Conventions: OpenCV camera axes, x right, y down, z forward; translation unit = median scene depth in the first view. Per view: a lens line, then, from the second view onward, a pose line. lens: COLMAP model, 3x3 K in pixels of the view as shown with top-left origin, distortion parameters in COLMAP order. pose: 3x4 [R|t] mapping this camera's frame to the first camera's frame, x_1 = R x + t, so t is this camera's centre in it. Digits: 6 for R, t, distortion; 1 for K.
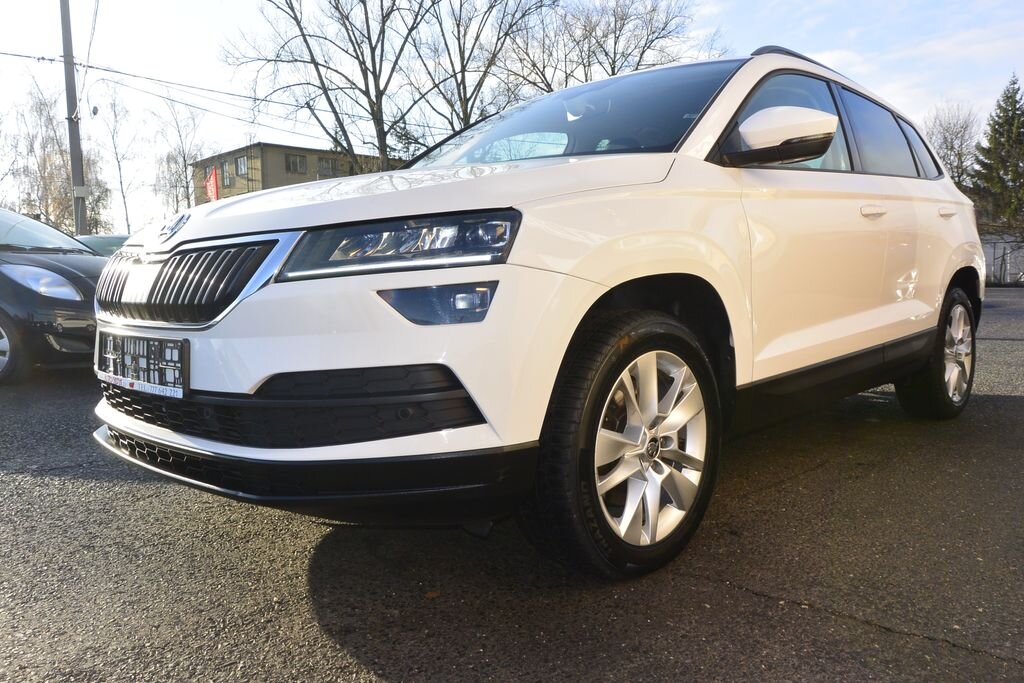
lens RADIAL K [[781.0, 0, 507.3], [0, 781.0, 341.3], [0, 0, 1]] dist [0.004631, -0.000626]
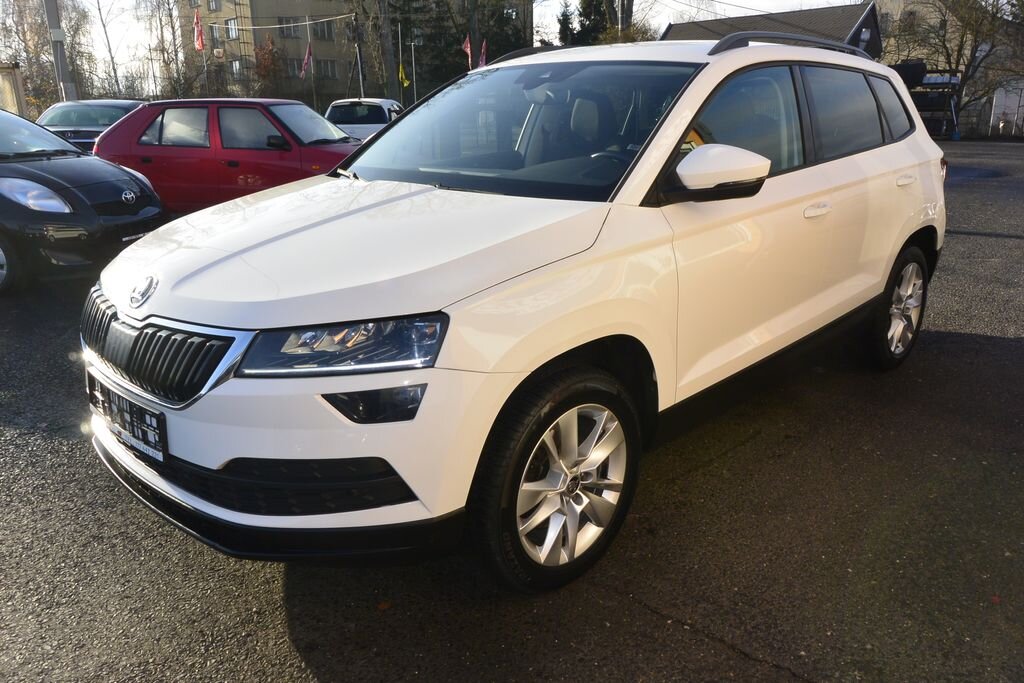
lens RADIAL K [[788.5, 0, 508.8], [0, 788.5, 339.9], [0, 0, 1]] dist [0.002467, 0.004182]
pose [[0.999943, 0.008687, -0.006276, 0.100126], [-0.007156, 0.977160, 0.212386, -0.336089], [0.007977, -0.212329, 0.977166, -0.103007]]
